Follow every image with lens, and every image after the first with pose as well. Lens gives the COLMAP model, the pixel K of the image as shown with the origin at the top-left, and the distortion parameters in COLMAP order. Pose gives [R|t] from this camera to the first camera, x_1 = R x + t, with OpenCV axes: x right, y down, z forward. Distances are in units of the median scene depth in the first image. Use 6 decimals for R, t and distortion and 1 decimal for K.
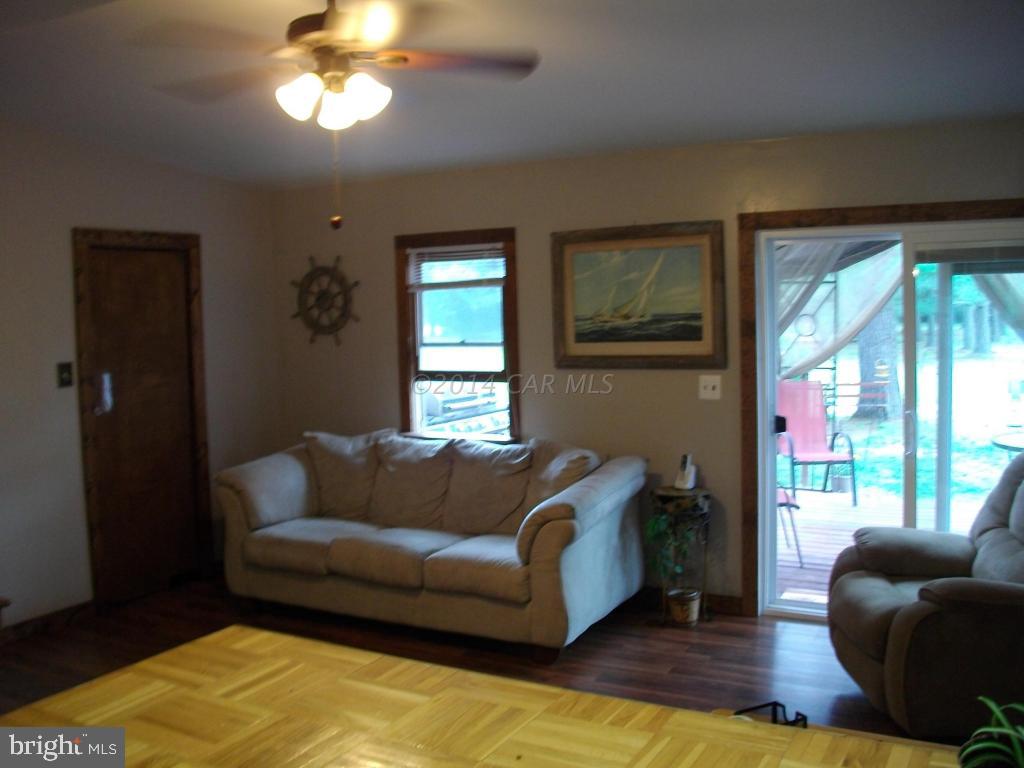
lens RADIAL K [[986.4, 0, 512.0], [0, 986.4, 384.0], [0, 0, 1]] dist [-0.117087, 0.012307]
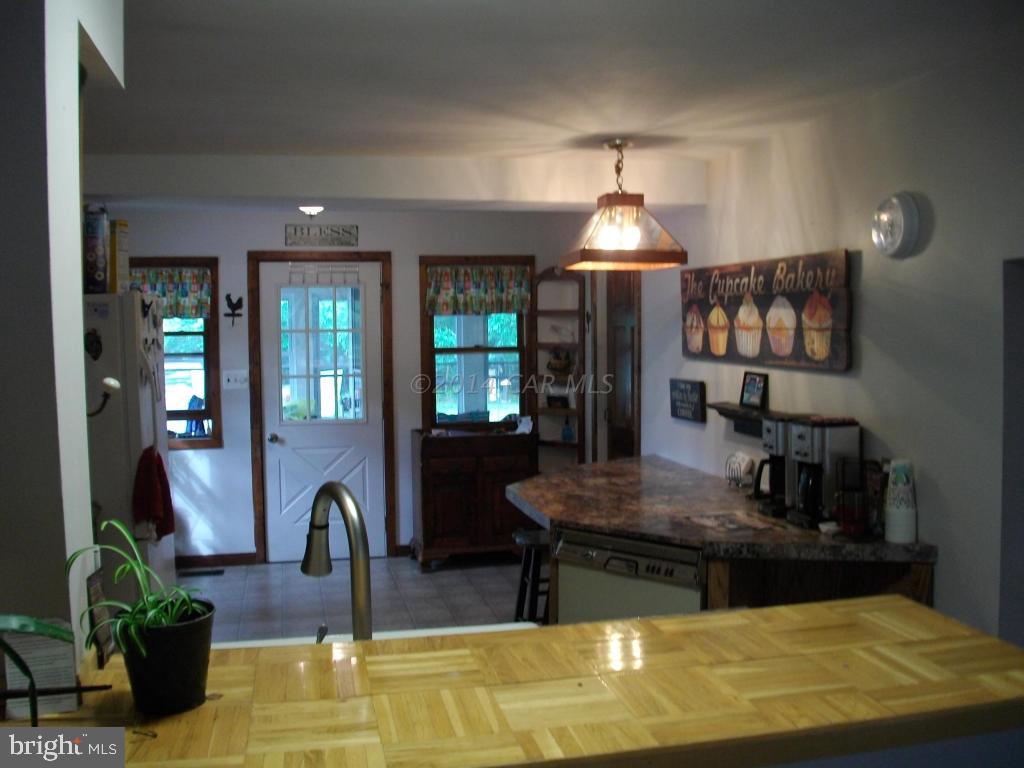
lens RADIAL K [[977.2, 0, 512.0], [0, 977.2, 384.0], [0, 0, 1]] dist [-0.072803, 0.004926]
pose [[-0.758570, 0.075328, -0.647223, 0.720351], [-0.014950, 0.991022, 0.132864, -0.113751], [0.651421, 0.110463, -0.750633, 1.611589]]
